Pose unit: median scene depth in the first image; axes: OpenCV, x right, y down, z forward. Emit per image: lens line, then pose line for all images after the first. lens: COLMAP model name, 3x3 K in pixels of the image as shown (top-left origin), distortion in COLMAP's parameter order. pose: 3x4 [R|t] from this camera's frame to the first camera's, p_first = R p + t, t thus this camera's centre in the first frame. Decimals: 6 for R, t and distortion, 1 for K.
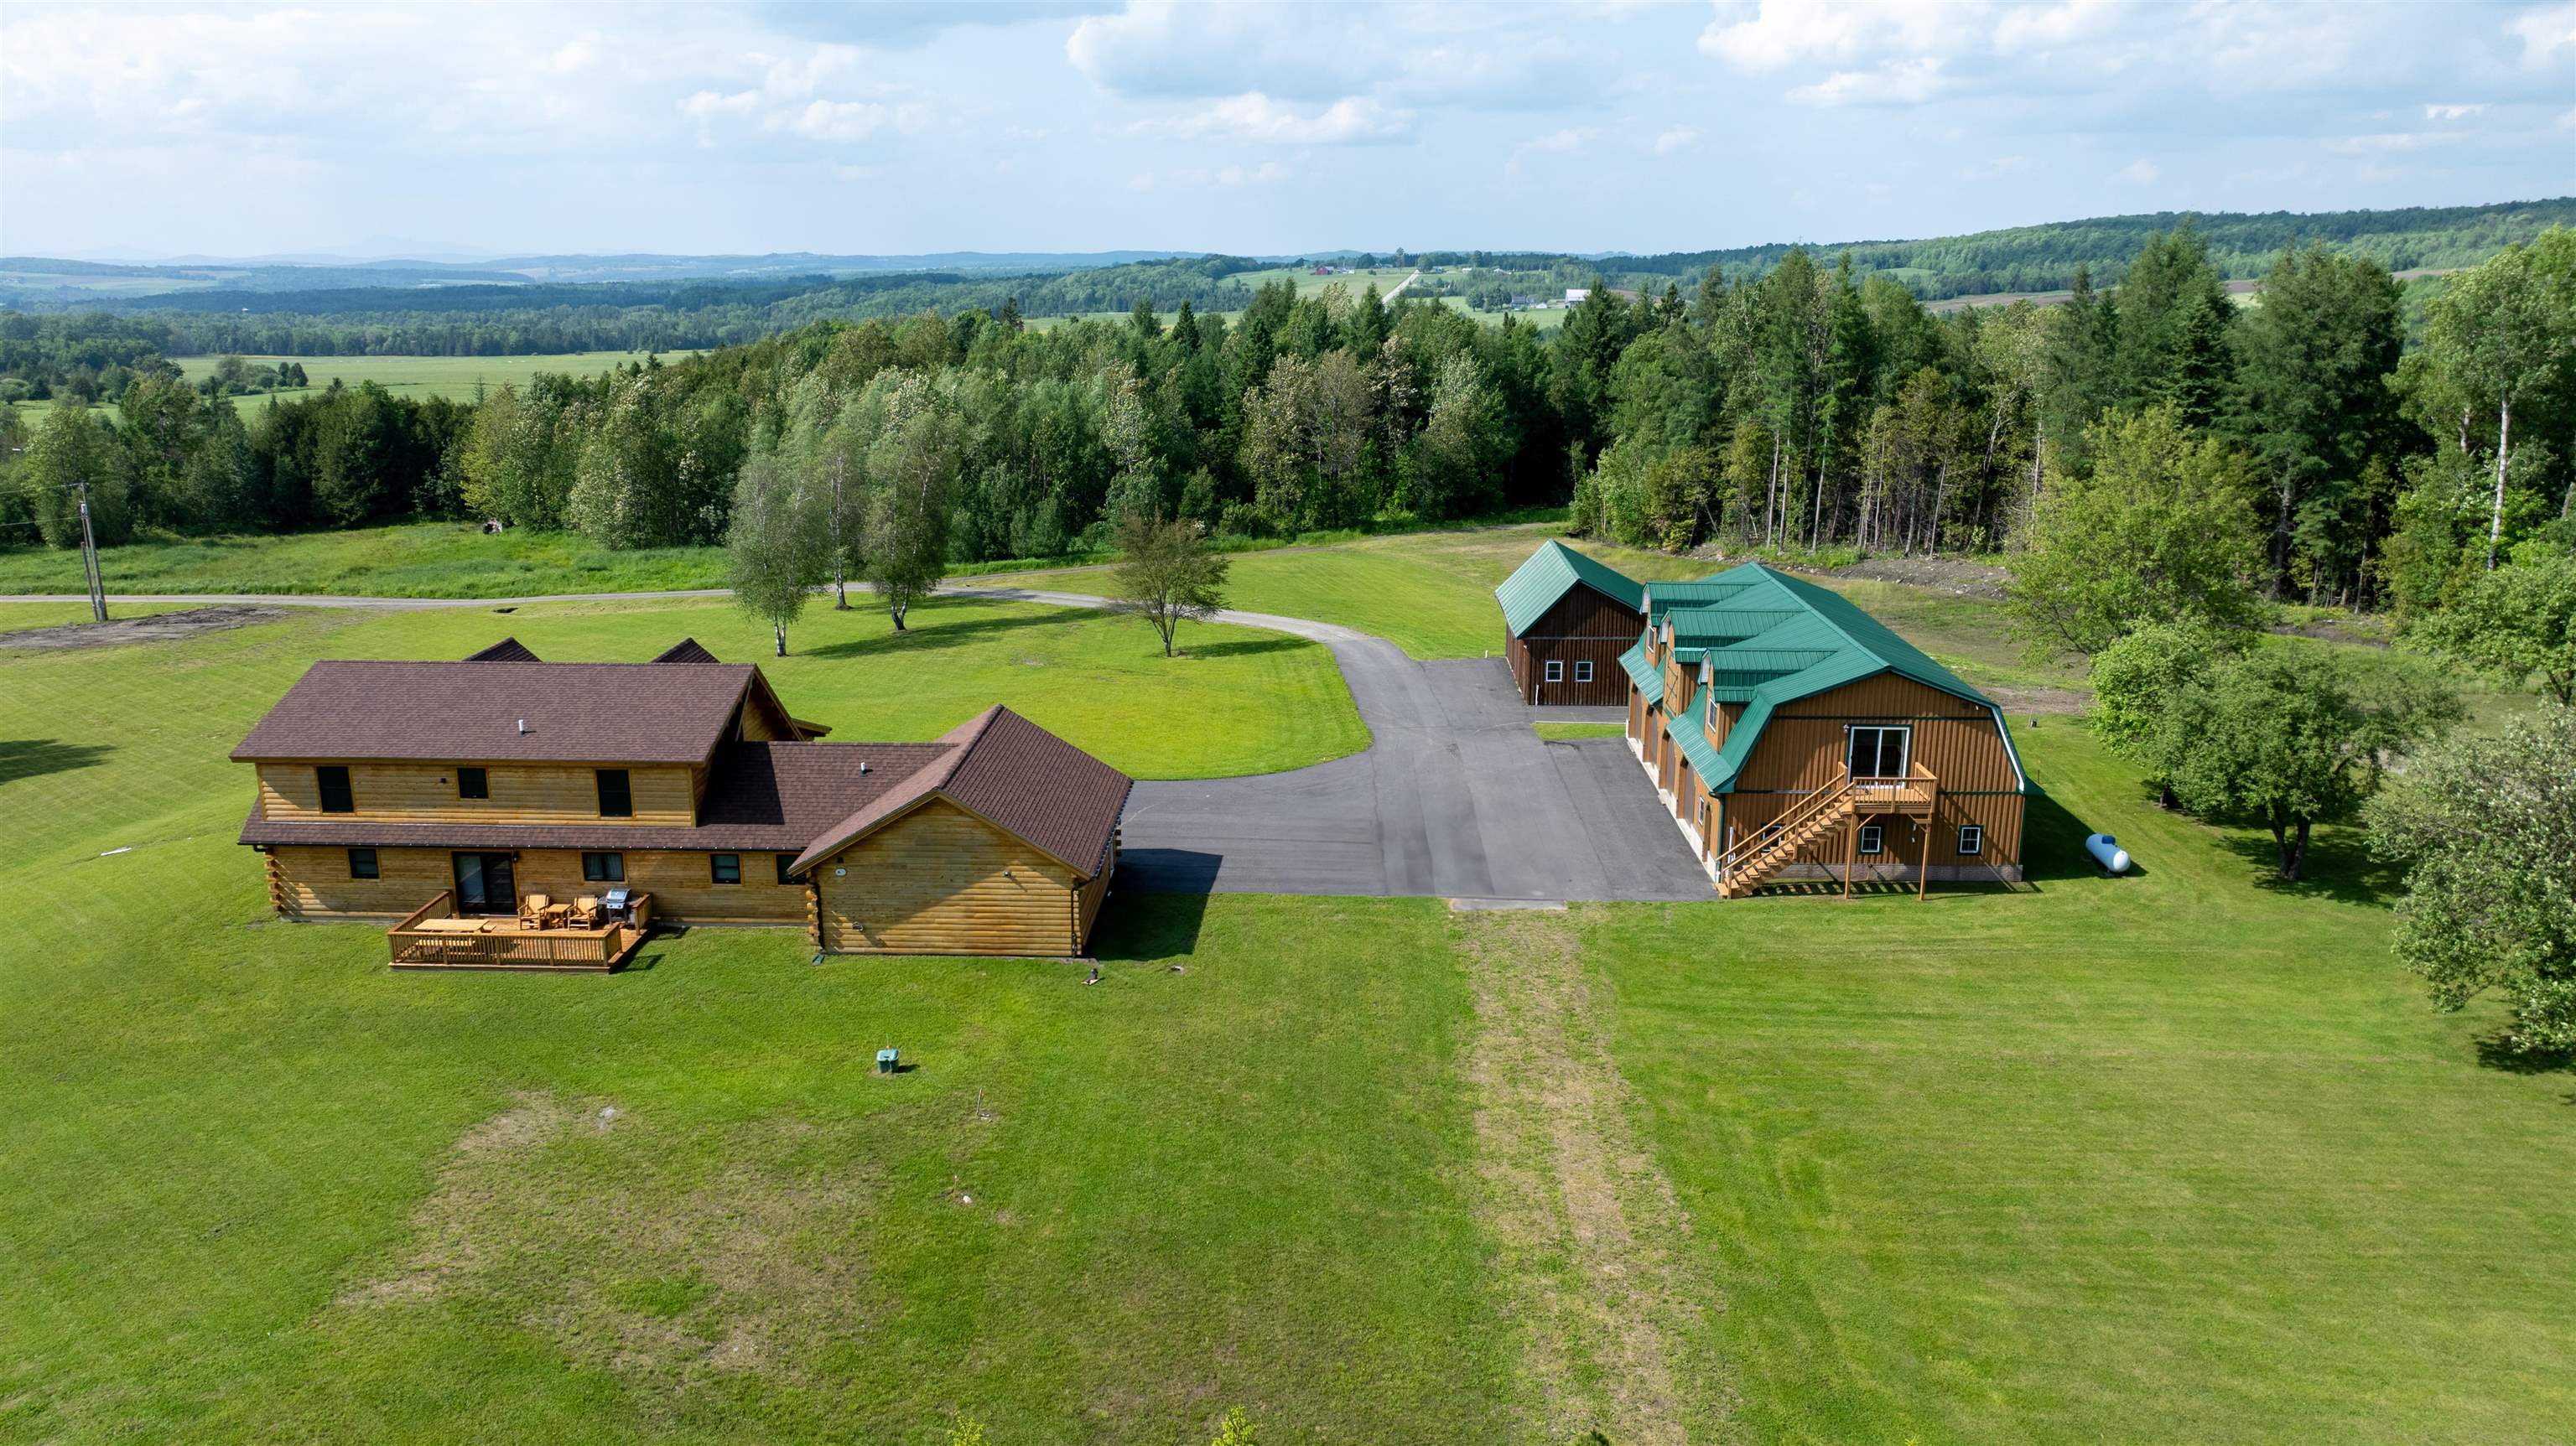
lens RADIAL K [[1803.3, 0, 1288.7], [0, 1803.3, 712.1], [0, 0, 1]] dist [-0.032329, 0.032619]
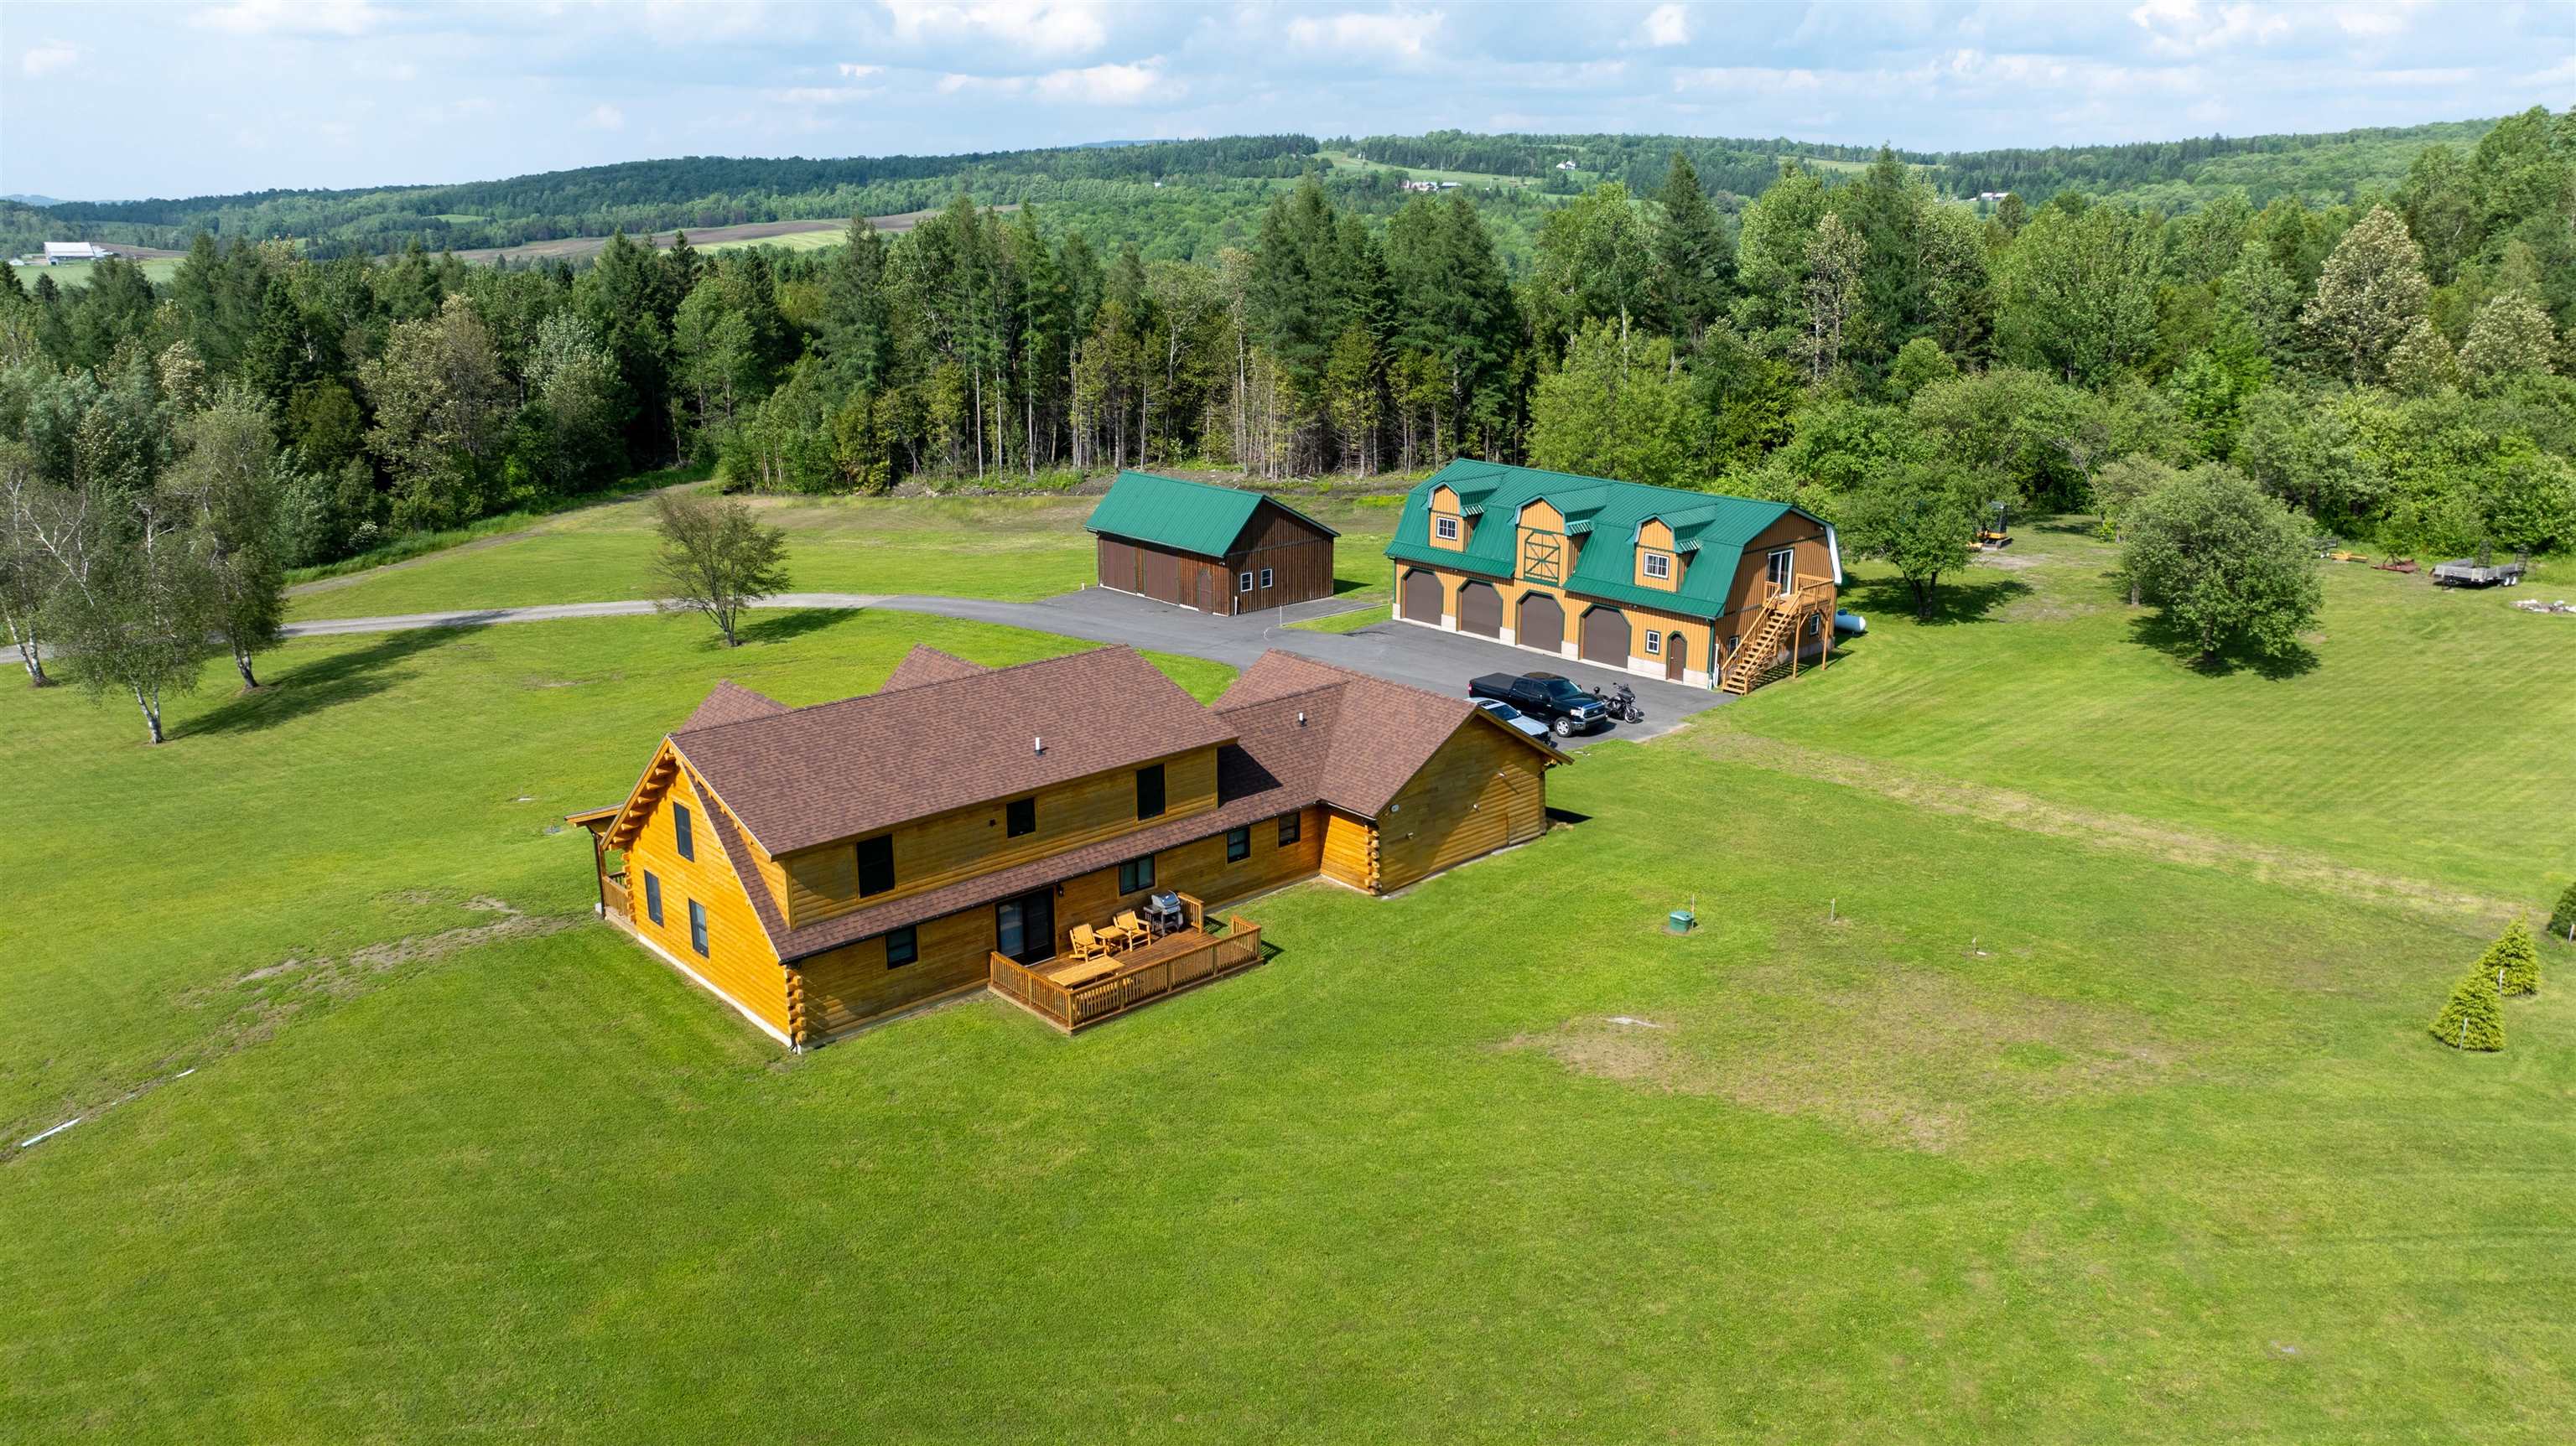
lens RADIAL K [[1803.3, 0, 1291.9], [0, 1803.3, 721.6], [0, 0, 1]] dist [-0.032329, 0.032619]
pose [[0.716839, -0.194772, 0.669481, -0.364483], [0.172000, 0.979914, 0.100919, -0.027810], [-0.675690, 0.042808, 0.735942, 0.104653]]
